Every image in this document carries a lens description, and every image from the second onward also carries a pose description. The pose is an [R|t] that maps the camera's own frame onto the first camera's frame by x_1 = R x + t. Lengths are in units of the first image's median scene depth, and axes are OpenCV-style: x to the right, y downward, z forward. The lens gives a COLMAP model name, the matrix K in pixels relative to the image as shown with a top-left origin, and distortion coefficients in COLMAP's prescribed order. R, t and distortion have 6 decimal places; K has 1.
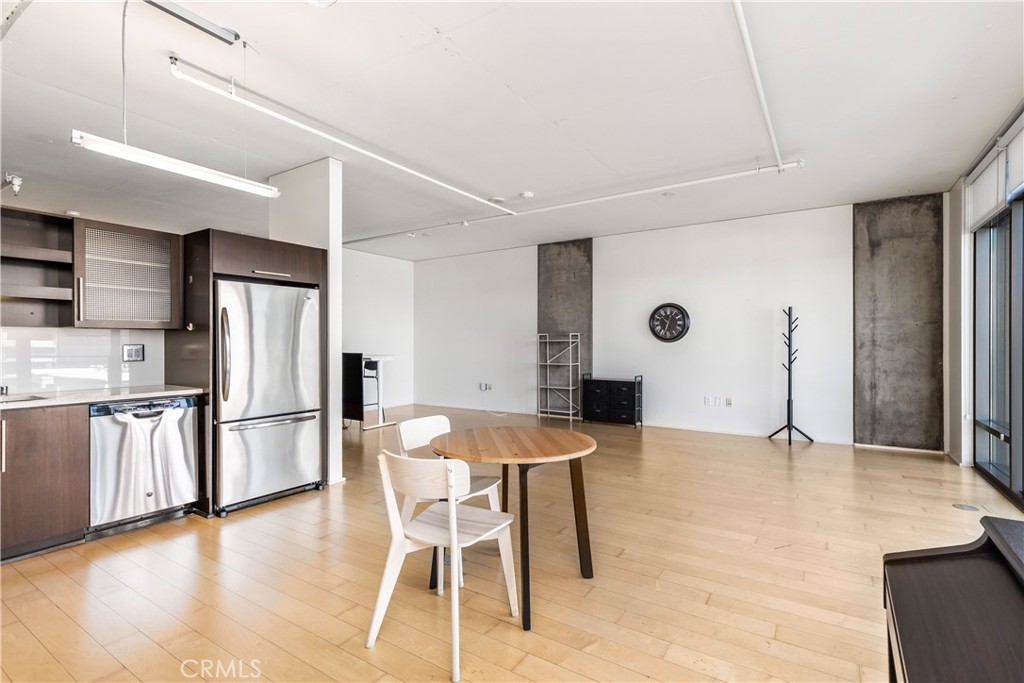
lens RADIAL K [[456.3, 0, 519.9], [0, 456.3, 339.9], [0, 0, 1]] dist [-0.004539, 0.000666]
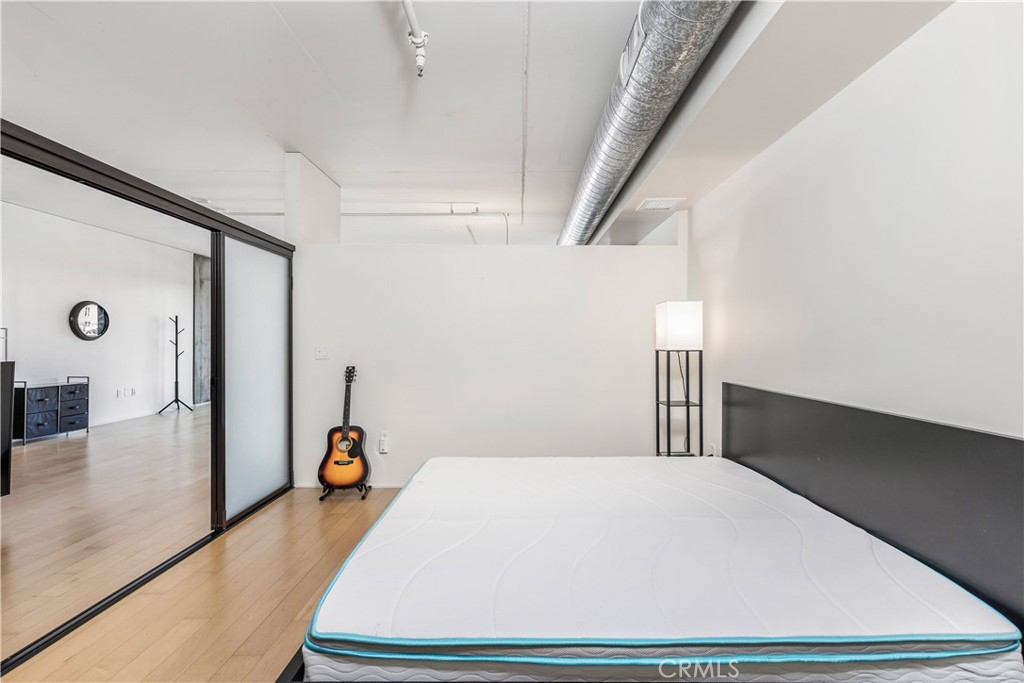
lens RADIAL K [[456.3, 0, 510.4], [0, 456.3, 340.0], [0, 0, 1]] dist [-0.004539, 0.000666]
pose [[-0.515042, 0.001975, 0.857163, -1.214808], [-0.007909, 0.999944, -0.007057, 0.004498], [-0.857128, -0.010414, -0.514997, 0.889510]]
